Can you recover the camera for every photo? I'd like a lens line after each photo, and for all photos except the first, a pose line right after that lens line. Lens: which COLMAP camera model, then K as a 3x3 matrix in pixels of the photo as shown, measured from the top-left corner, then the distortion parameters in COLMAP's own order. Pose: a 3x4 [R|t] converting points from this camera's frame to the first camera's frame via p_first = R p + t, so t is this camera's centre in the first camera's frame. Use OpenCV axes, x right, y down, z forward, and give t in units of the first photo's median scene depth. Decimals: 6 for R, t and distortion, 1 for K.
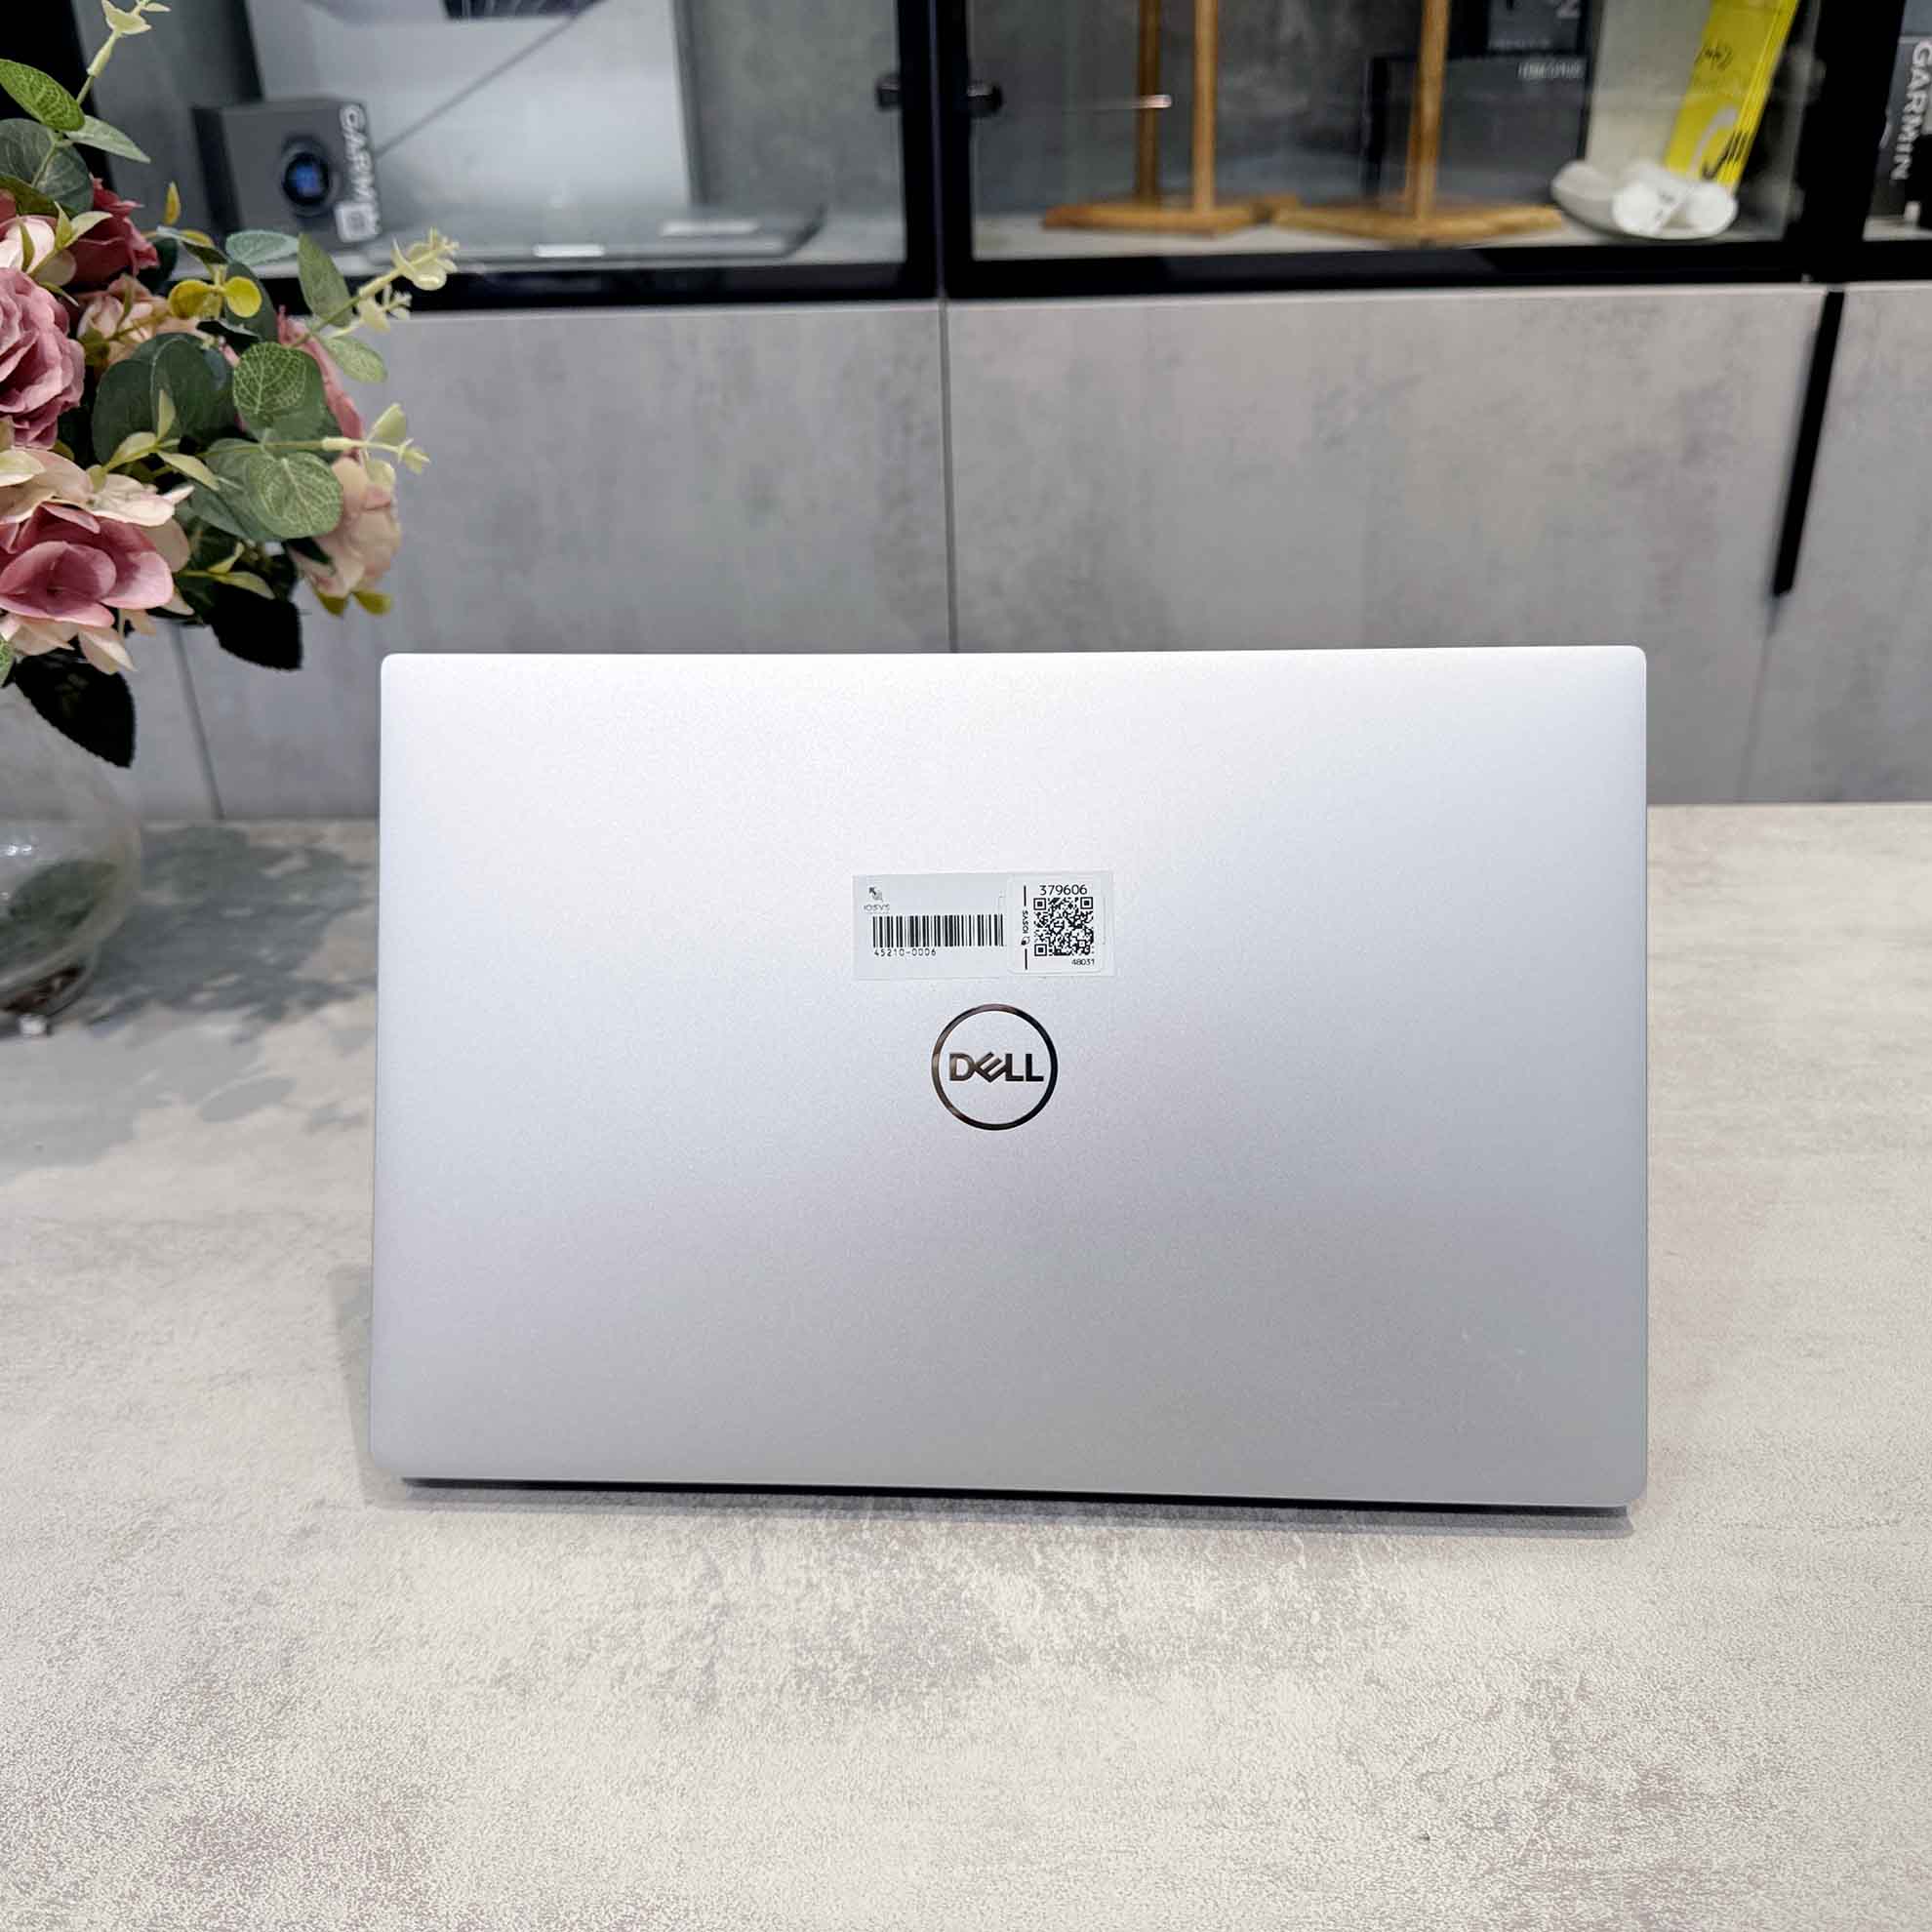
lens RADIAL K [[1858.6, 0, 959.3], [0, 1858.6, 961.5], [0, 0, 1]] dist [0.063640, -0.145439]
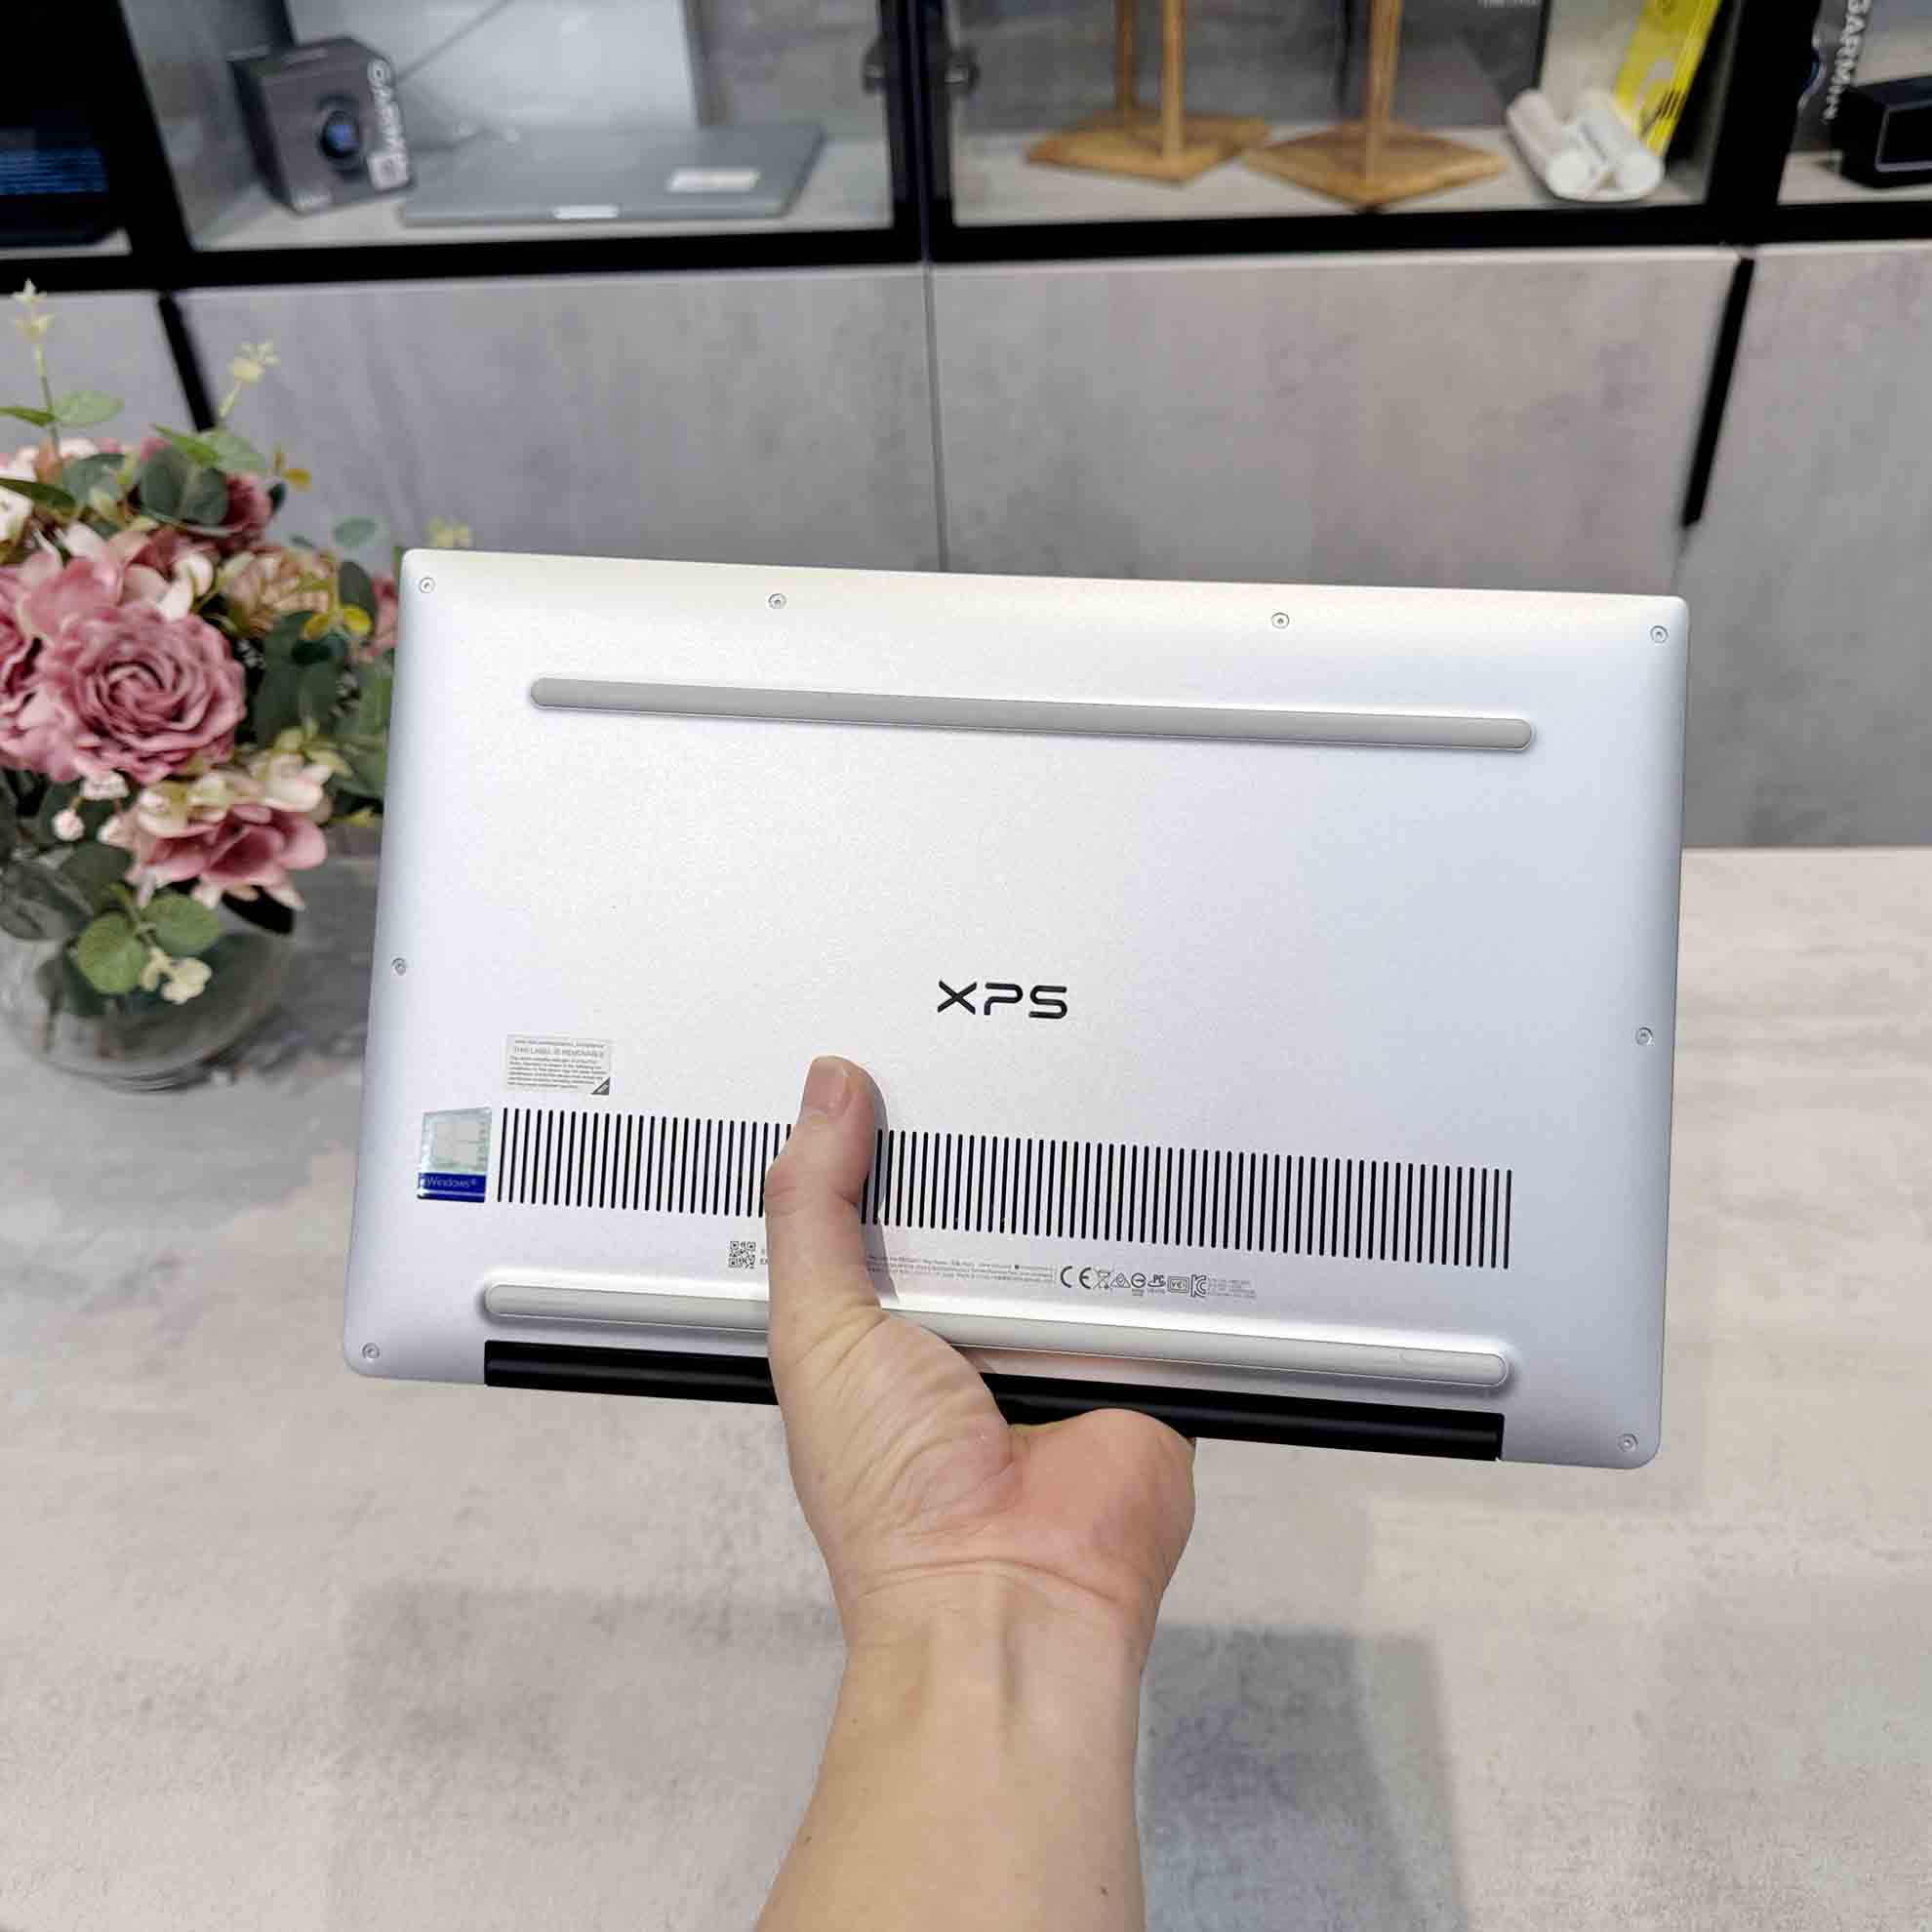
lens RADIAL K [[1866.8, 0, 944.5], [0, 1866.8, 974.8], [0, 0, 1]] dist [0.064629, -0.156468]
pose [[0.999485, -0.002361, -0.031991, 0.037225], [0.008390, 0.981815, 0.189655, -0.161380], [0.030961, -0.189825, 0.981330, -0.163364]]
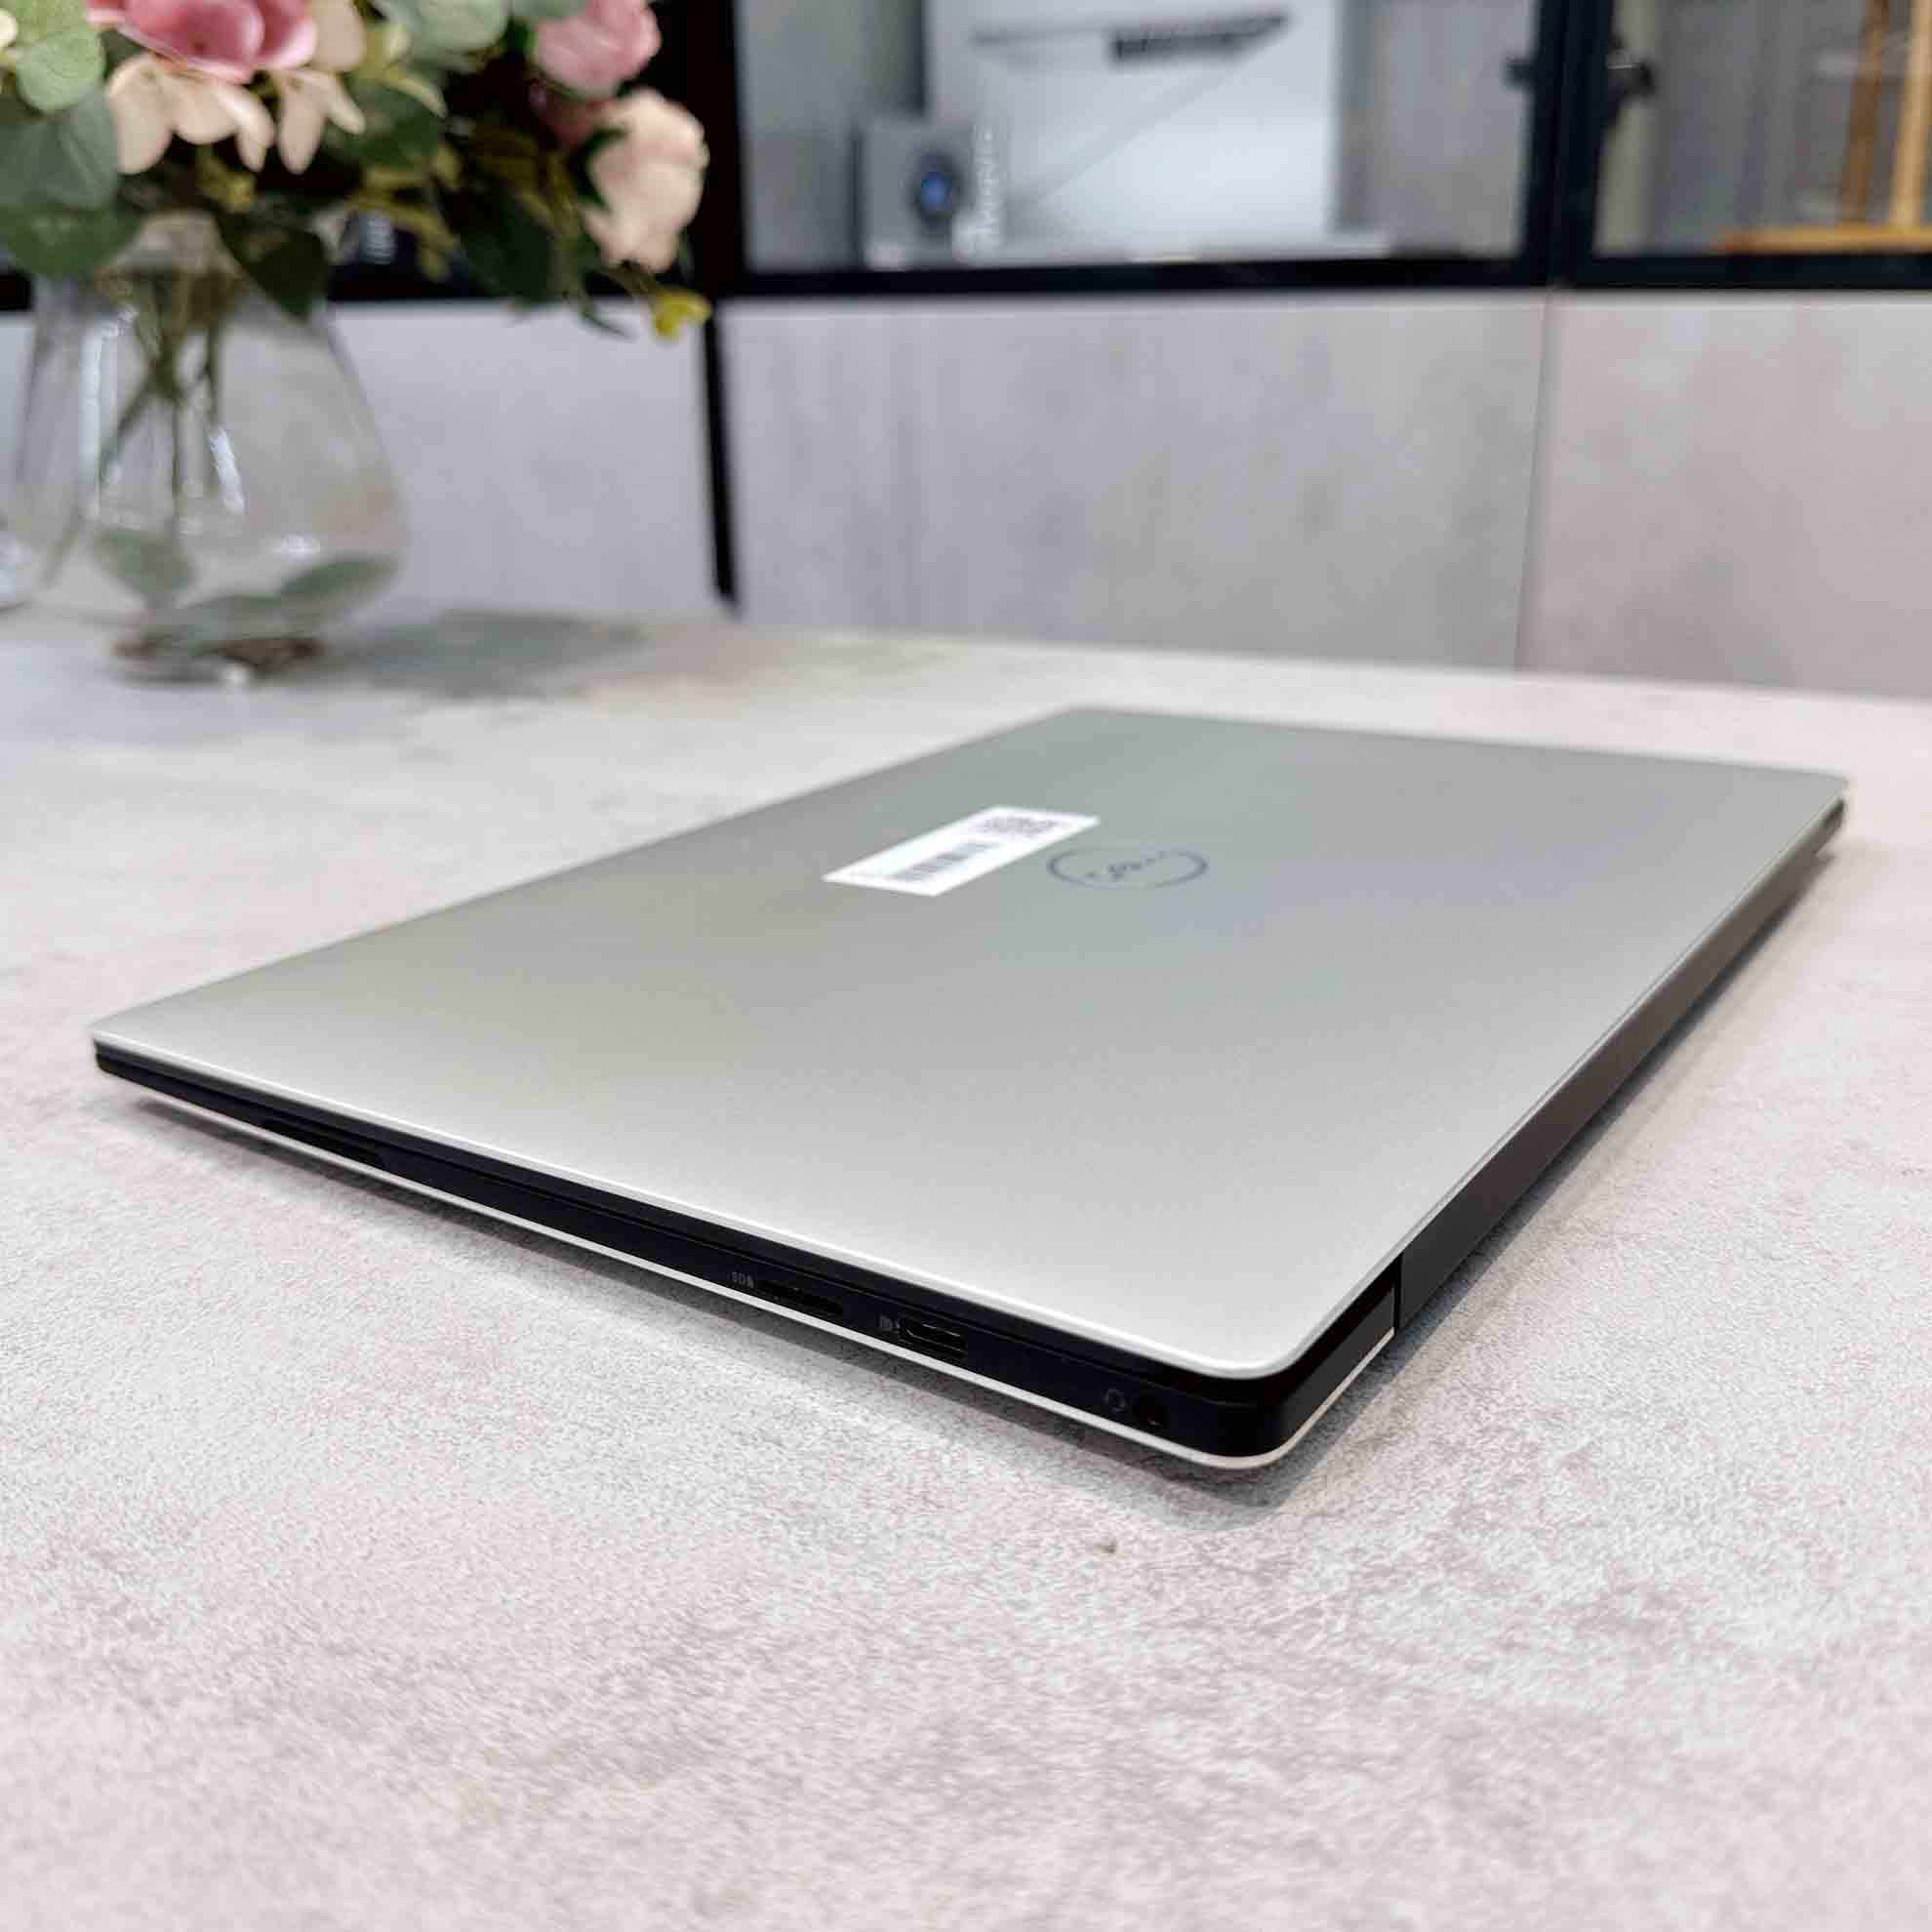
lens RADIAL K [[1918.2, 0, 953.5], [0, 1918.2, 966.6], [0, 0, 1]] dist [0.008699, -0.109975]
pose [[0.915435, 0.148629, -0.374016, 0.119223], [-0.208145, 0.970219, -0.123898, 0.122158], [0.344463, 0.191271, 0.919109, 0.152039]]
